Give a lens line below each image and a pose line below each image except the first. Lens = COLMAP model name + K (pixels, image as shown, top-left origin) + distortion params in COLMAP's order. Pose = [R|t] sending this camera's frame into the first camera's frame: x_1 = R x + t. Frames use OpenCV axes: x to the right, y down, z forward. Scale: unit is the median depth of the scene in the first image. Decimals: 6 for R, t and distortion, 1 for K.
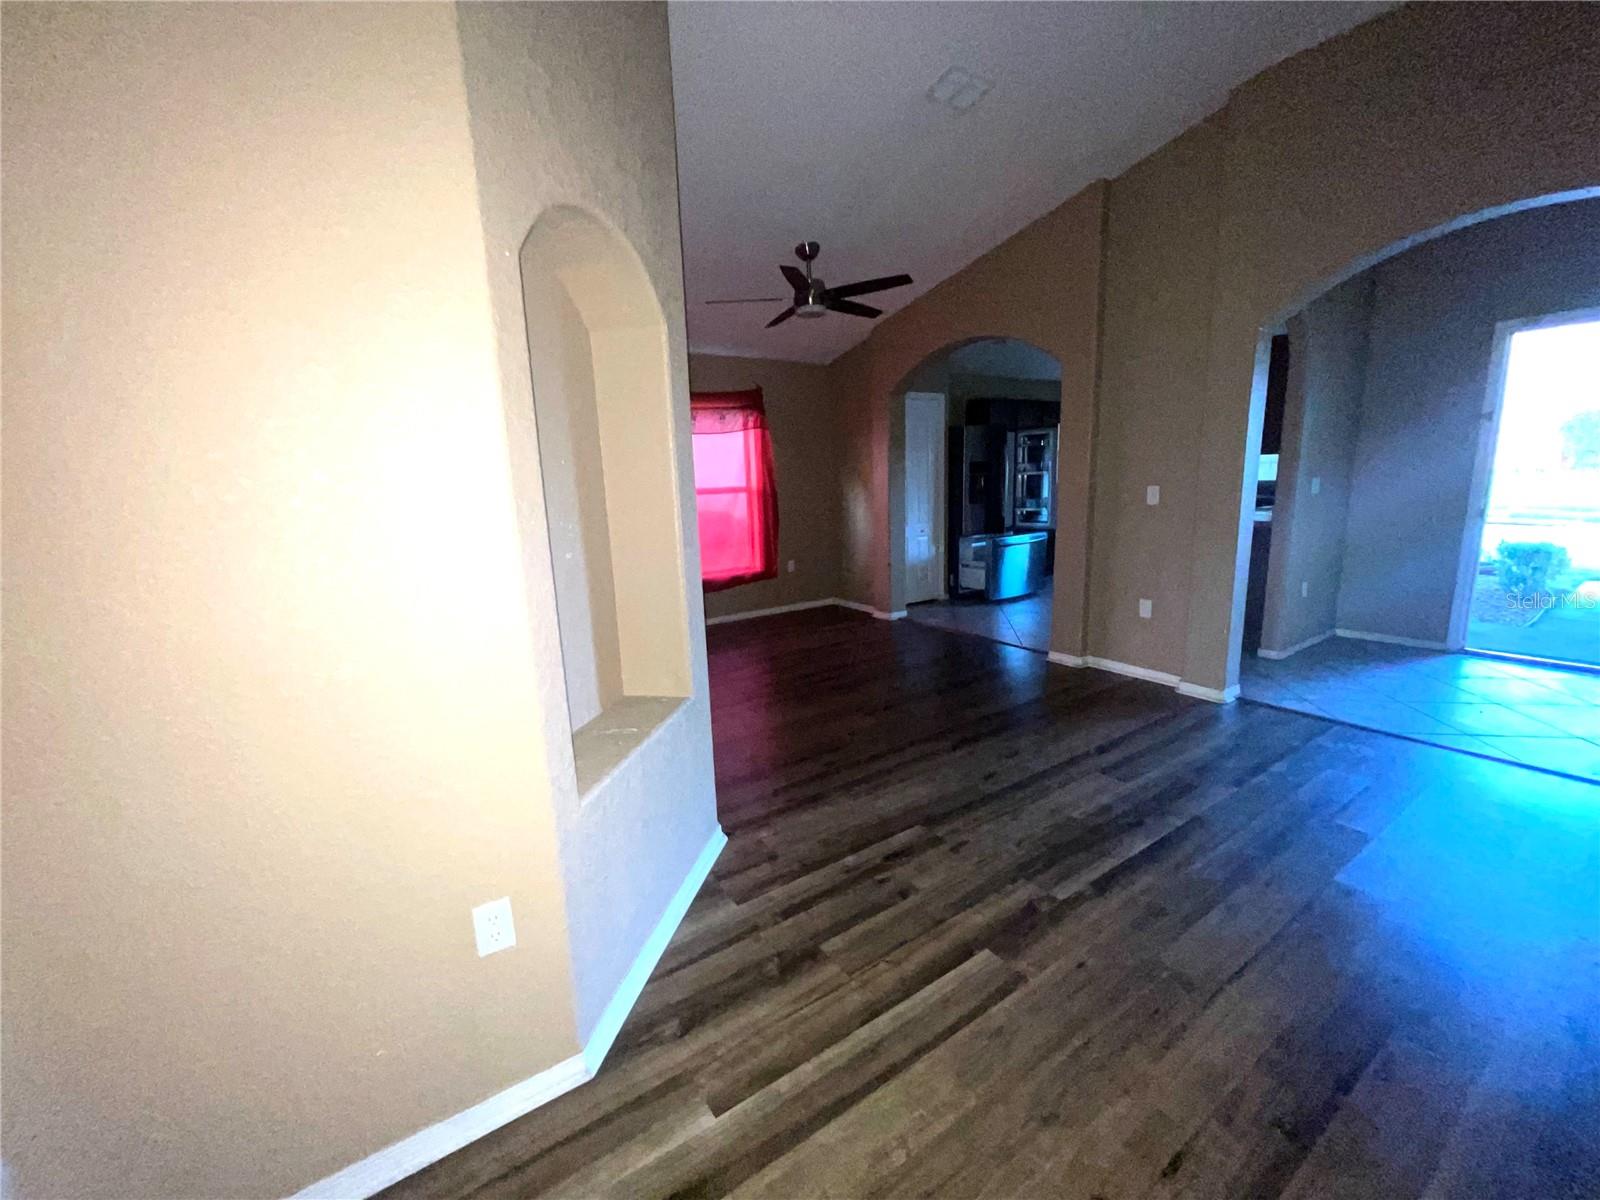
lens RADIAL K [[647.4, 0, 797.6], [0, 647.4, 601.3], [0, 0, 1]] dist [0.002467, 0.000831]
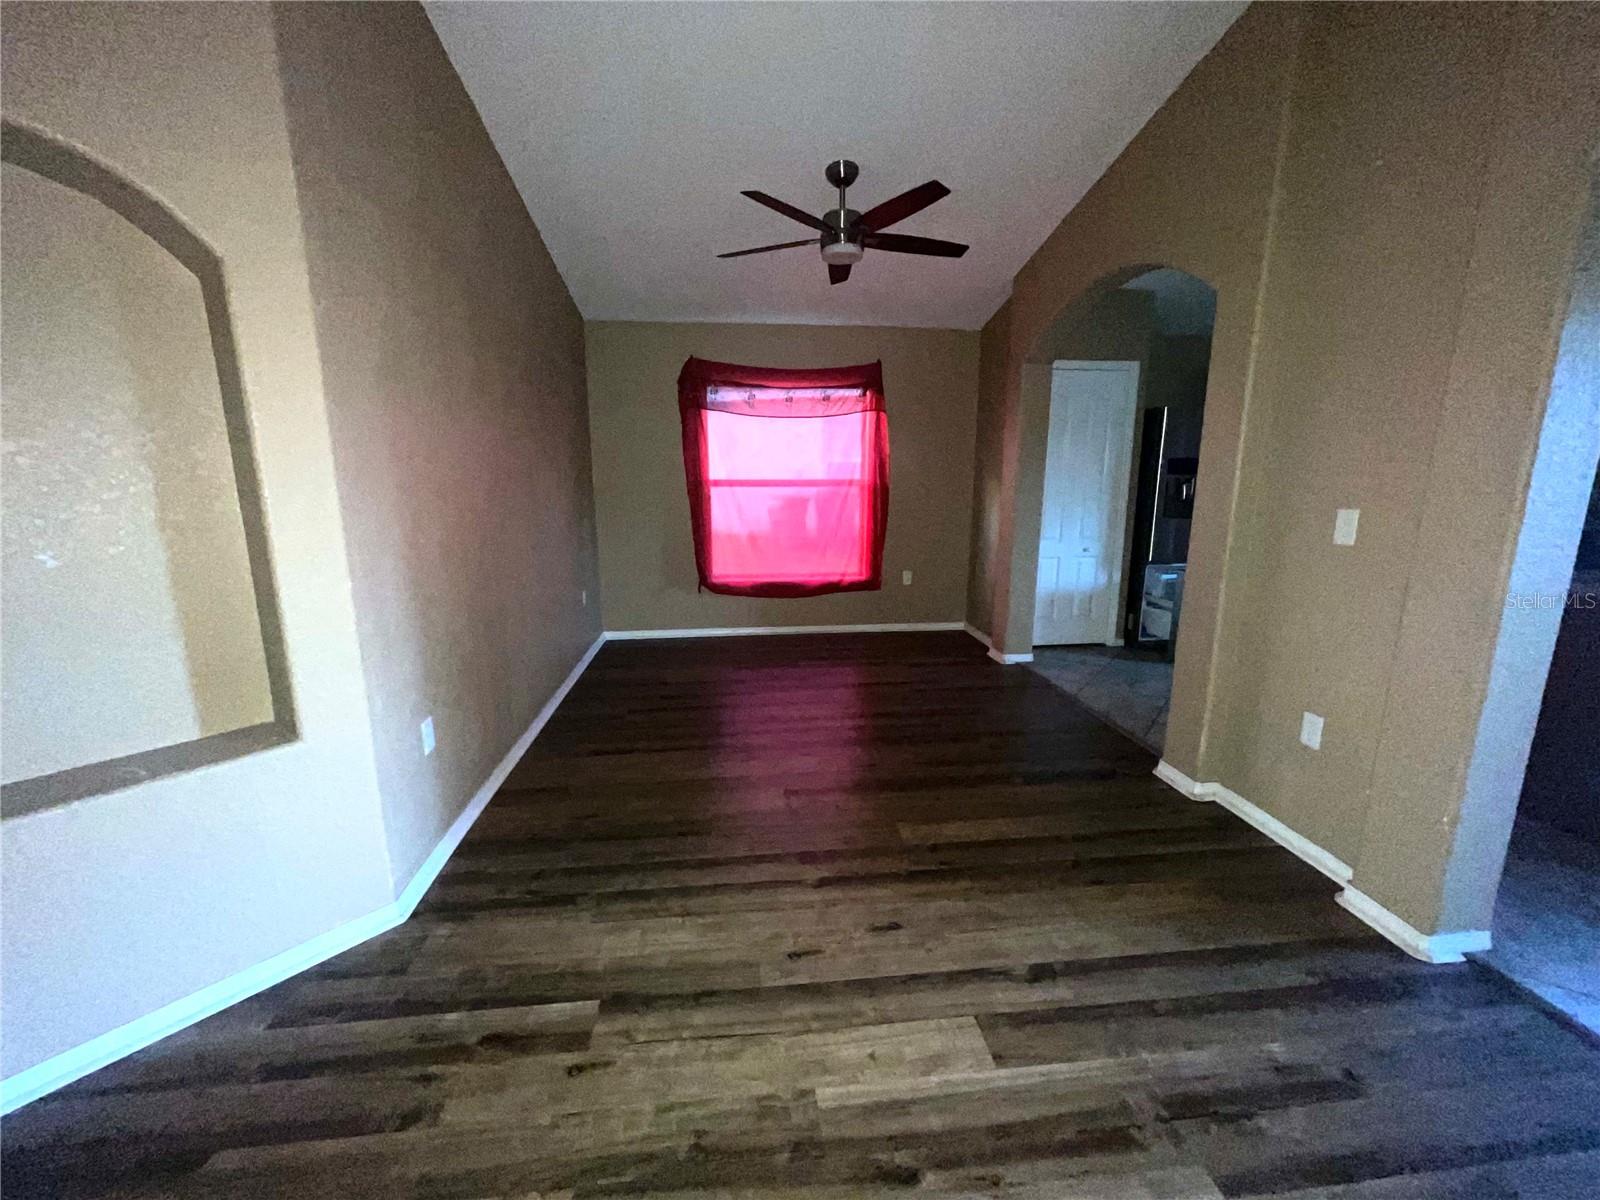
lens RADIAL K [[647.4, 0, 800.5], [0, 647.4, 598.6], [0, 0, 1]] dist [0.002467, 0.000831]
pose [[0.883829, 0.124983, -0.450806, 0.426715], [-0.119493, 0.991998, 0.040753, -0.078092], [0.452292, 0.017849, 0.891691, 0.343456]]
